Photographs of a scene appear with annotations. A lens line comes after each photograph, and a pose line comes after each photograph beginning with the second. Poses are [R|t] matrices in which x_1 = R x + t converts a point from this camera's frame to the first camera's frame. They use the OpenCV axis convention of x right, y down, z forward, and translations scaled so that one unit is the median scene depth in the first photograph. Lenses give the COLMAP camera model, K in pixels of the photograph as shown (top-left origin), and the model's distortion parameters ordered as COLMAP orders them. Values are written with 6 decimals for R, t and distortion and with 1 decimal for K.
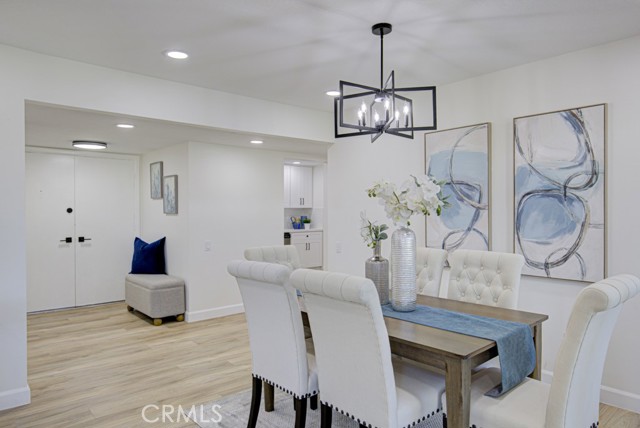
lens RADIAL K [[411.9, 0, 305.8], [0, 411.9, 214.3], [0, 0, 1]] dist [0.004681, -0.006784]
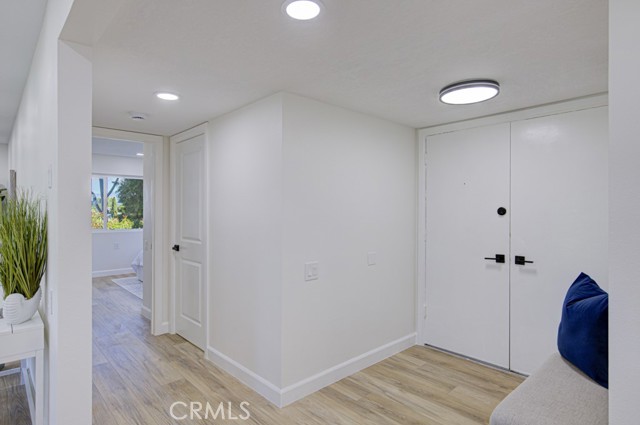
lens RADIAL K [[349.0, 0, 322.2], [0, 349.0, 212.5], [0, 0, 1]] dist [-0.004240, -0.000835]
pose [[0.071343, -0.002626, -0.997448, -0.066052], [-0.004856, 0.999984, -0.002980, -0.004660], [0.997440, 0.005056, 0.071329, 0.680864]]
